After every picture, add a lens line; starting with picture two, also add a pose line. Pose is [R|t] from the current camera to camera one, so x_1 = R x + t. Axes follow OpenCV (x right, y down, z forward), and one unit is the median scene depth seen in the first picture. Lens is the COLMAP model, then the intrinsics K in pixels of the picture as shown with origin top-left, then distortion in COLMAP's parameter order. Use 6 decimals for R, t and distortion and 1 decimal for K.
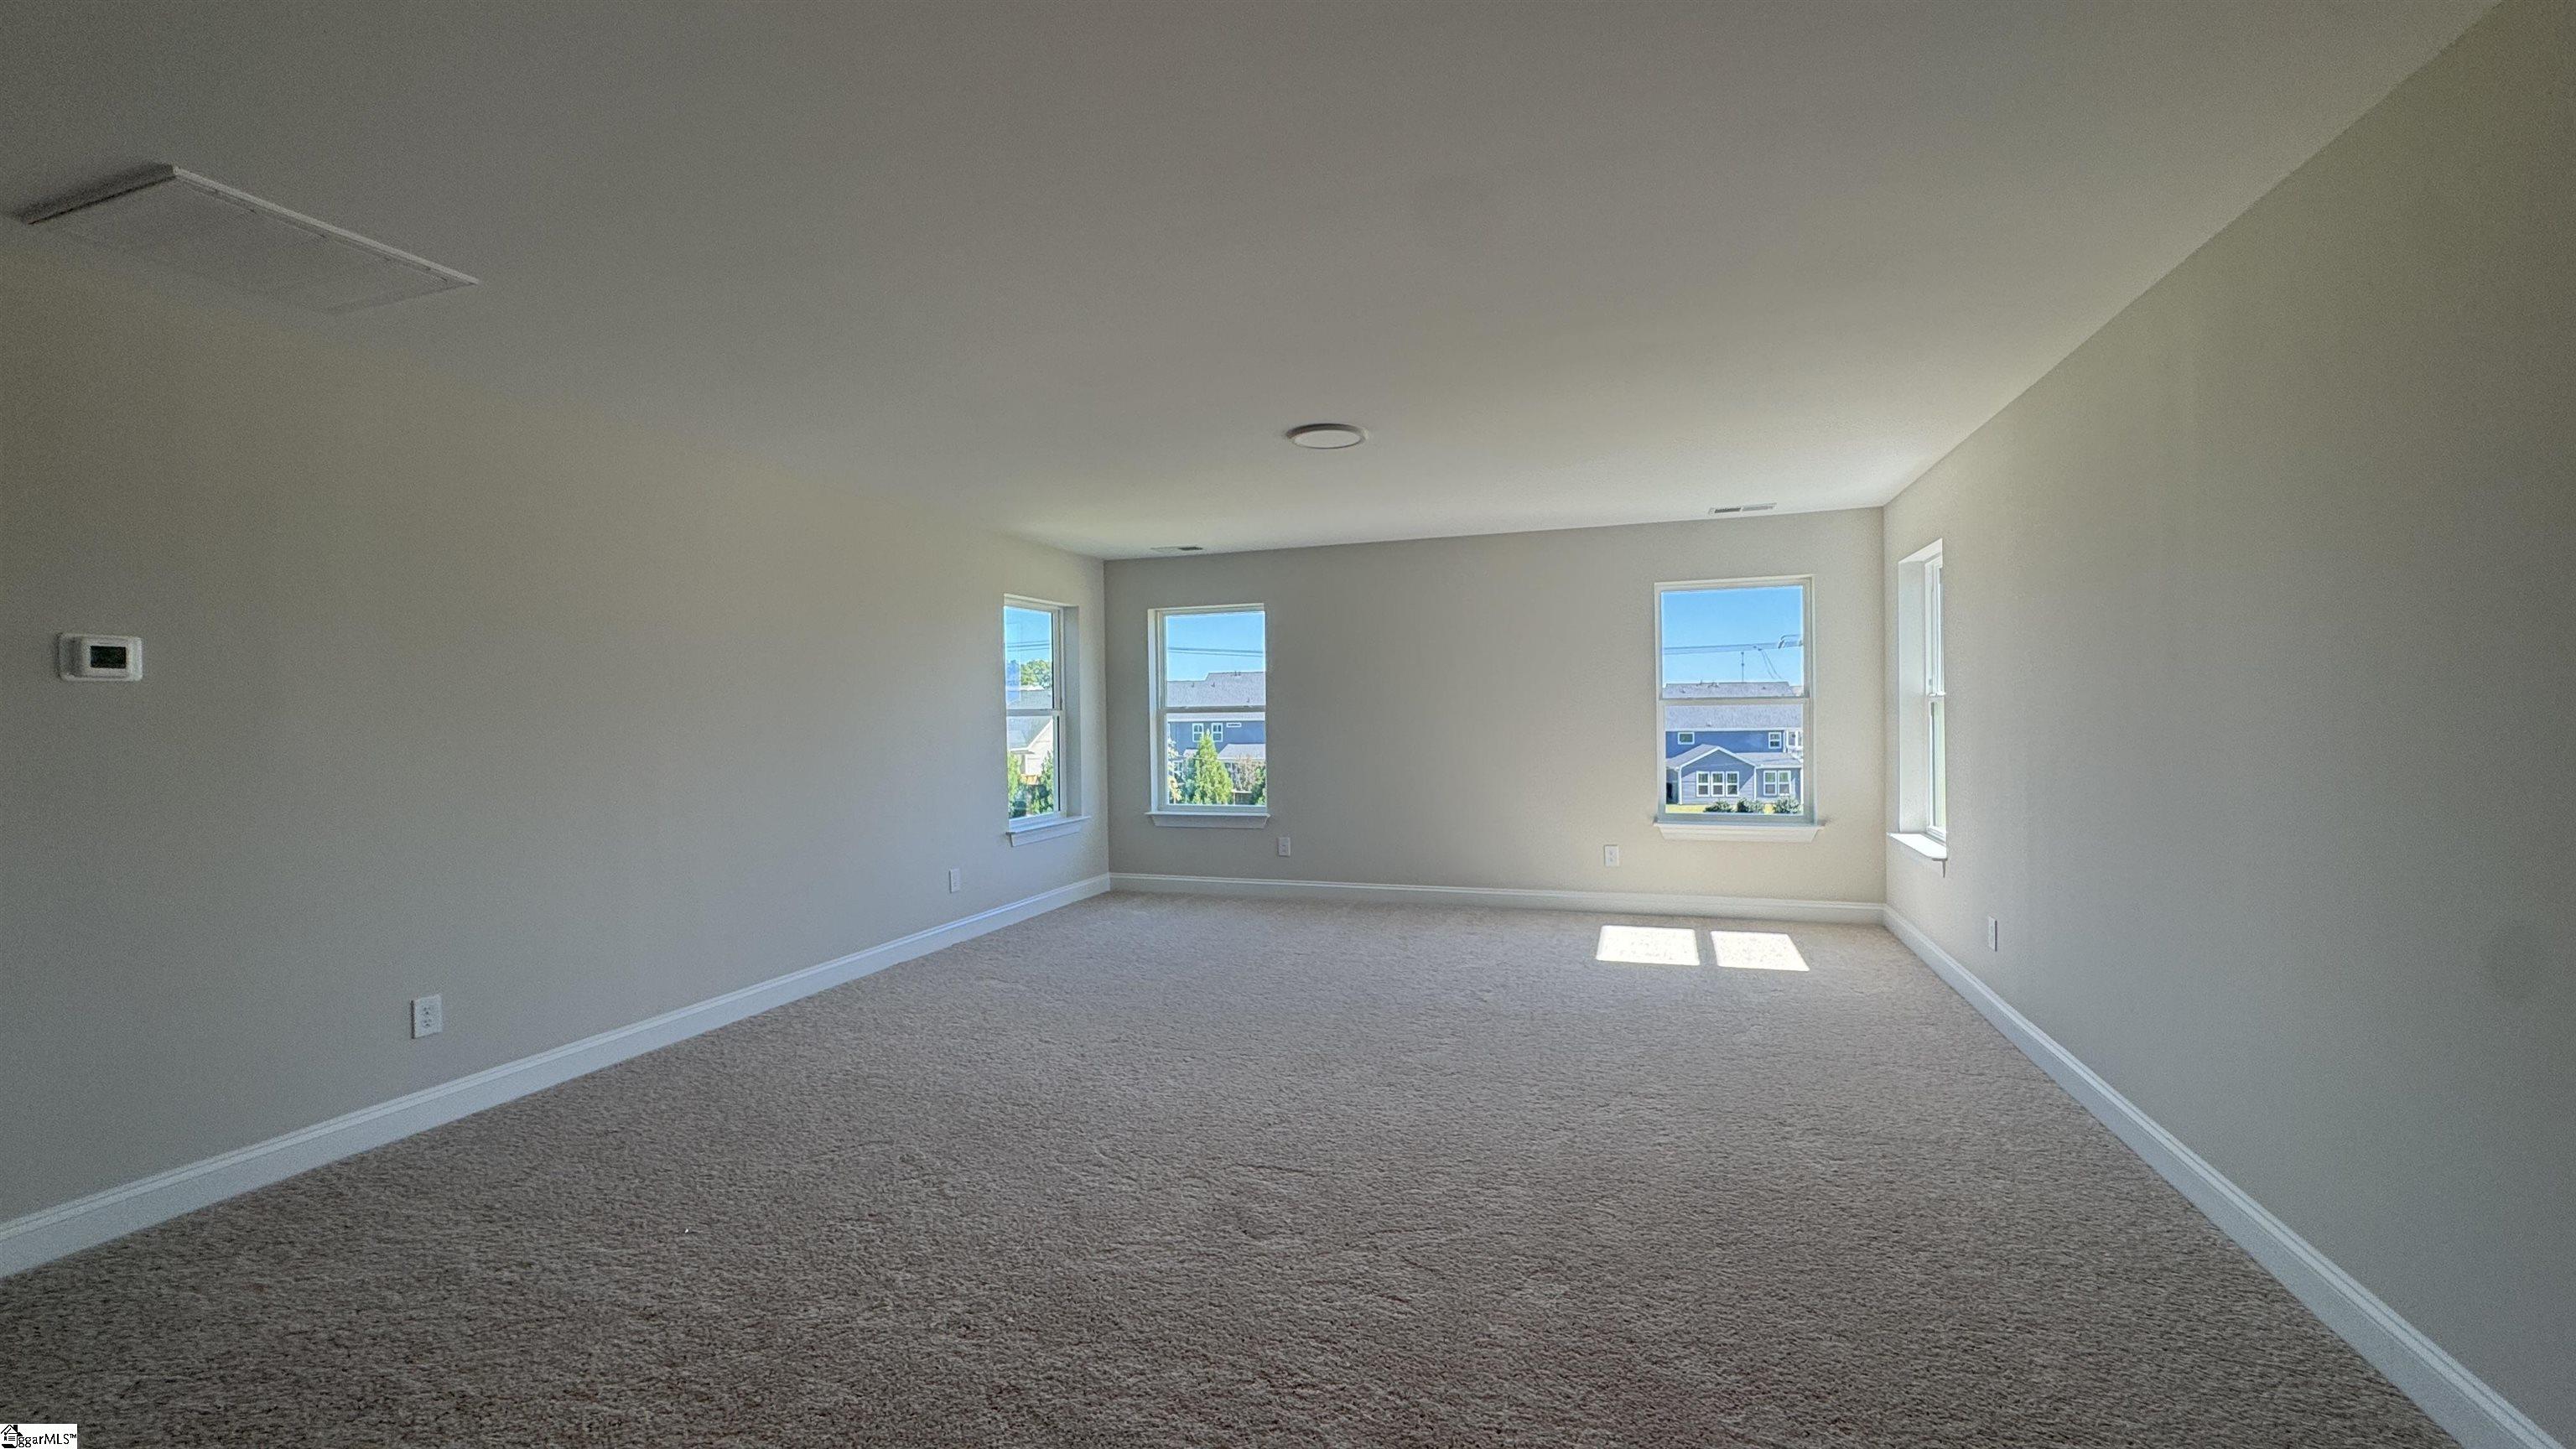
lens RADIAL K [[1024.2, 0, 1277.7], [0, 1024.2, 727.3], [0, 0, 1]] dist [-0.000591, -0.000534]
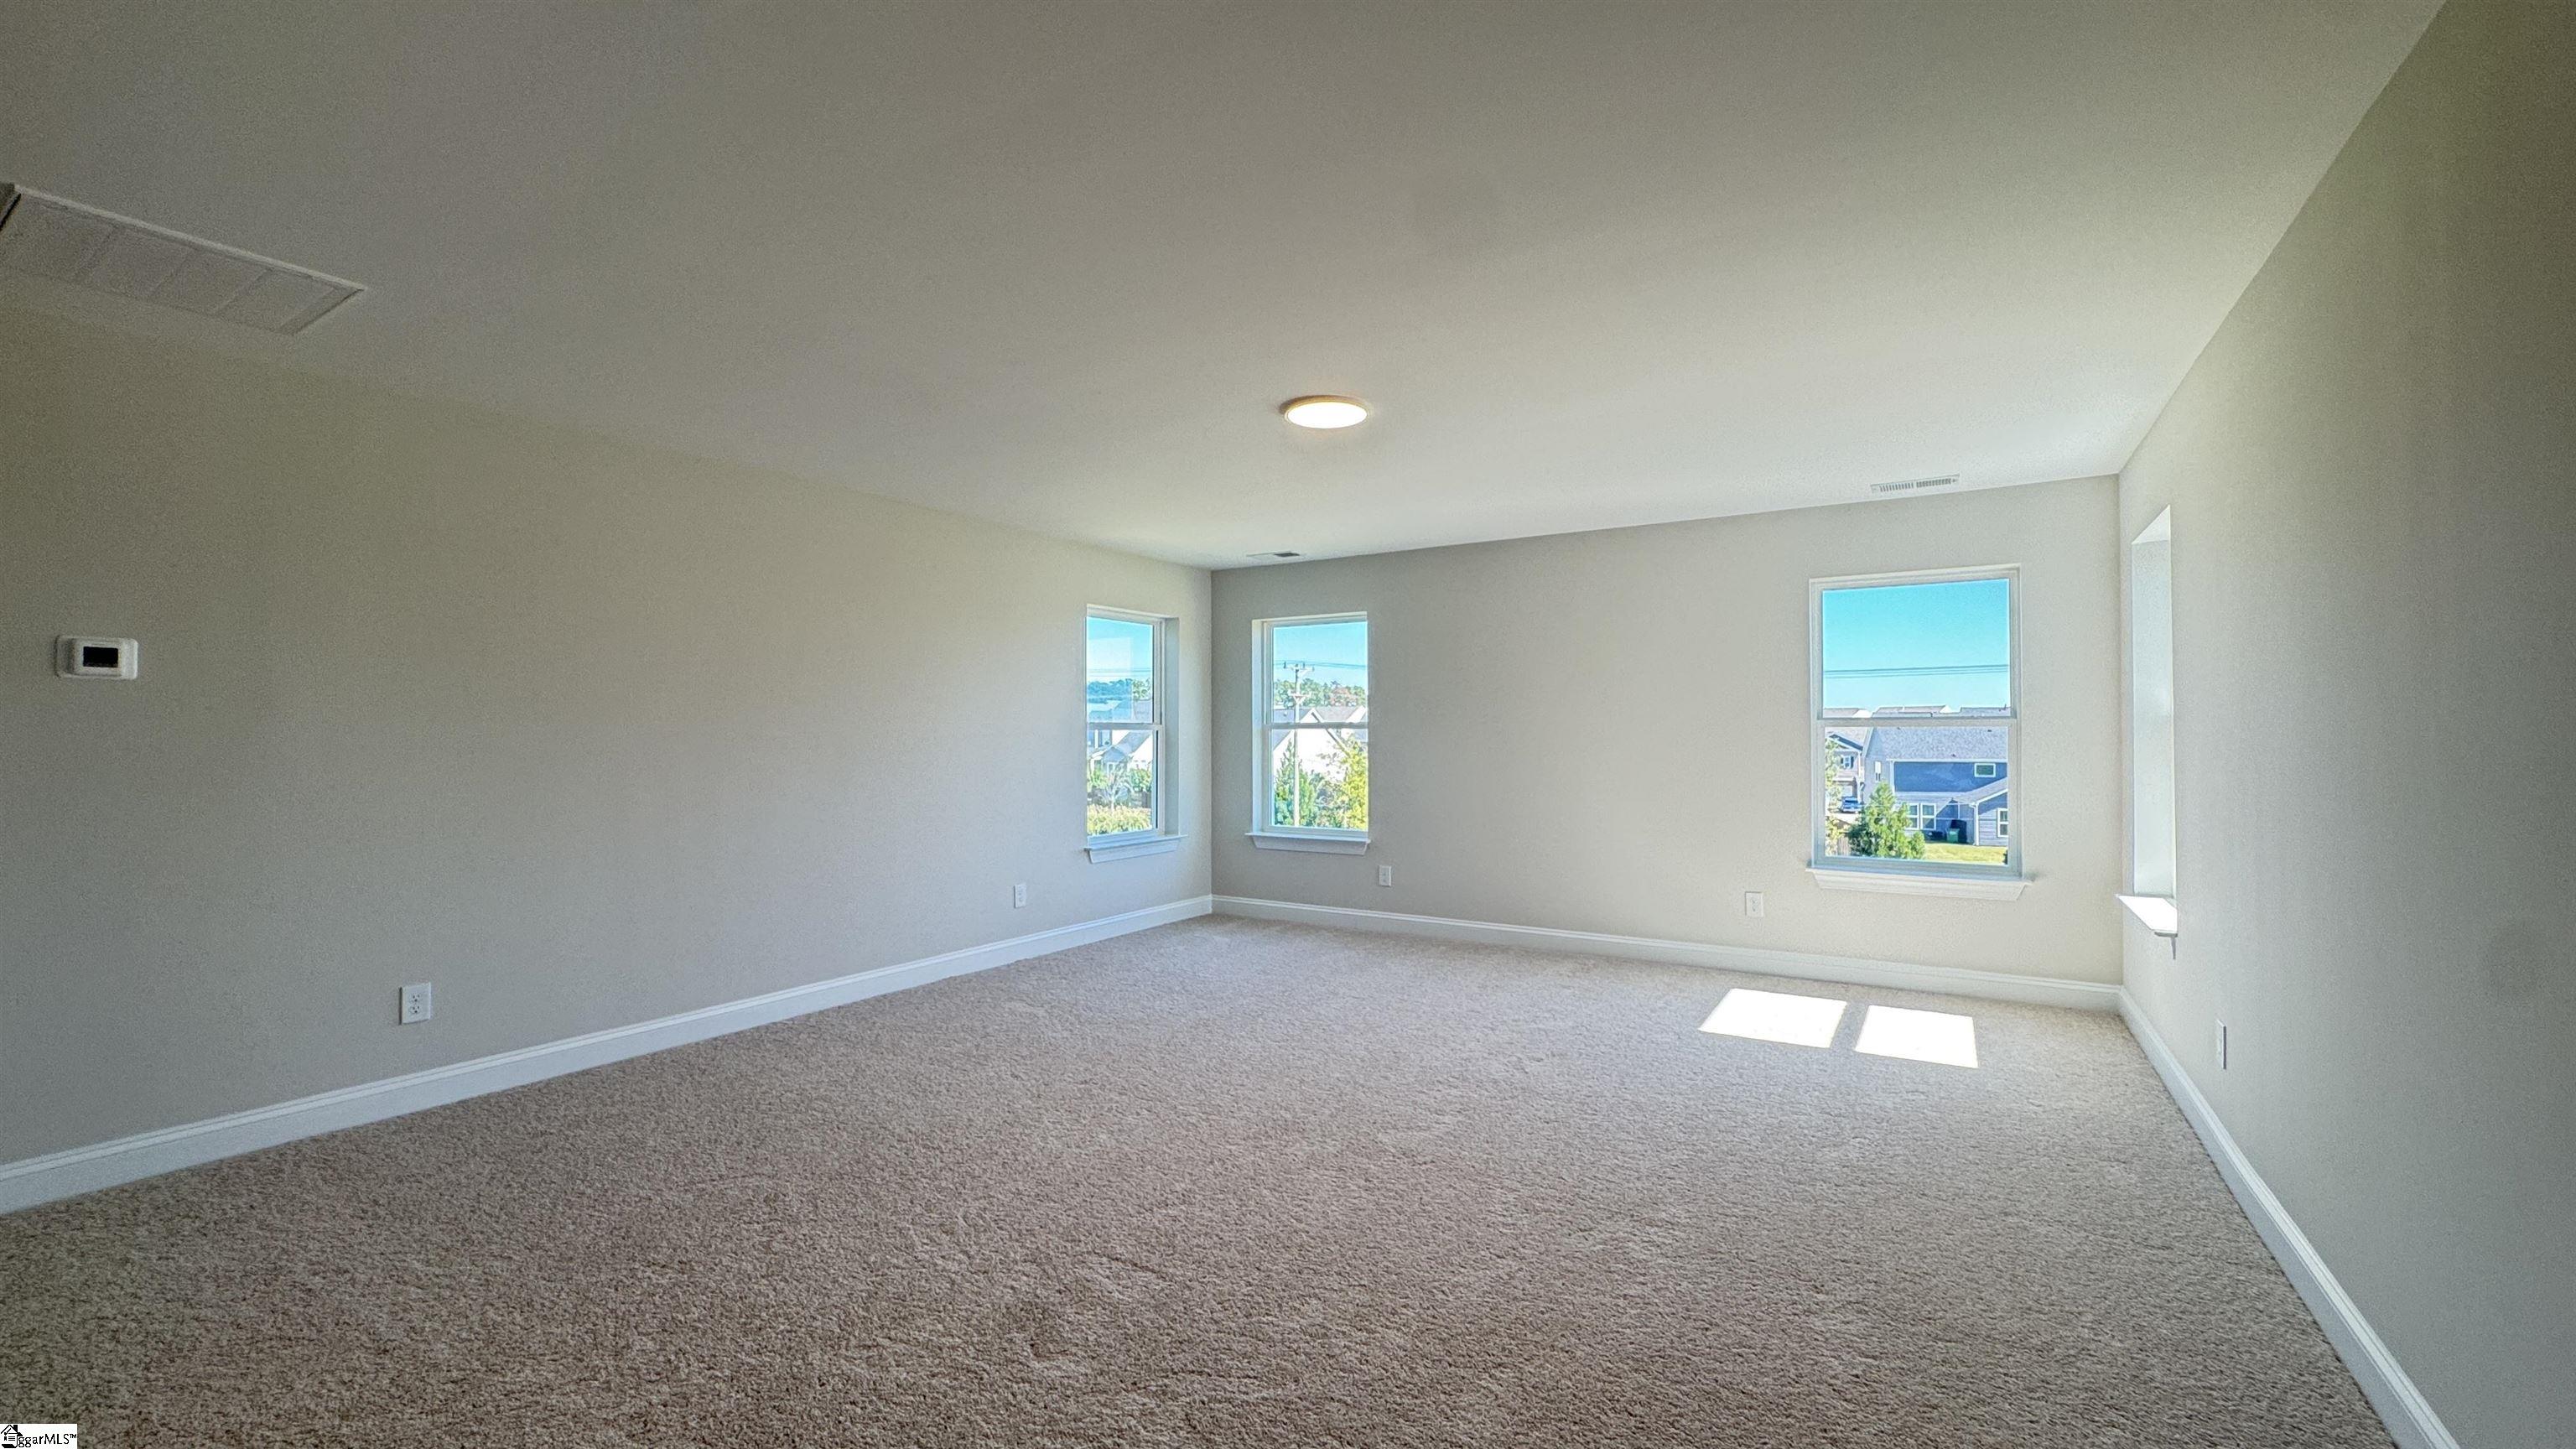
lens RADIAL K [[1024.2, 0, 1277.7], [0, 1024.2, 727.3], [0, 0, 1]] dist [-0.000591, -0.000534]
pose [[0.973252, 0.011996, -0.229427, 0.162560], [-0.016690, 0.999689, -0.018528, 0.002752], [0.229133, 0.021861, 0.973150, 0.108774]]
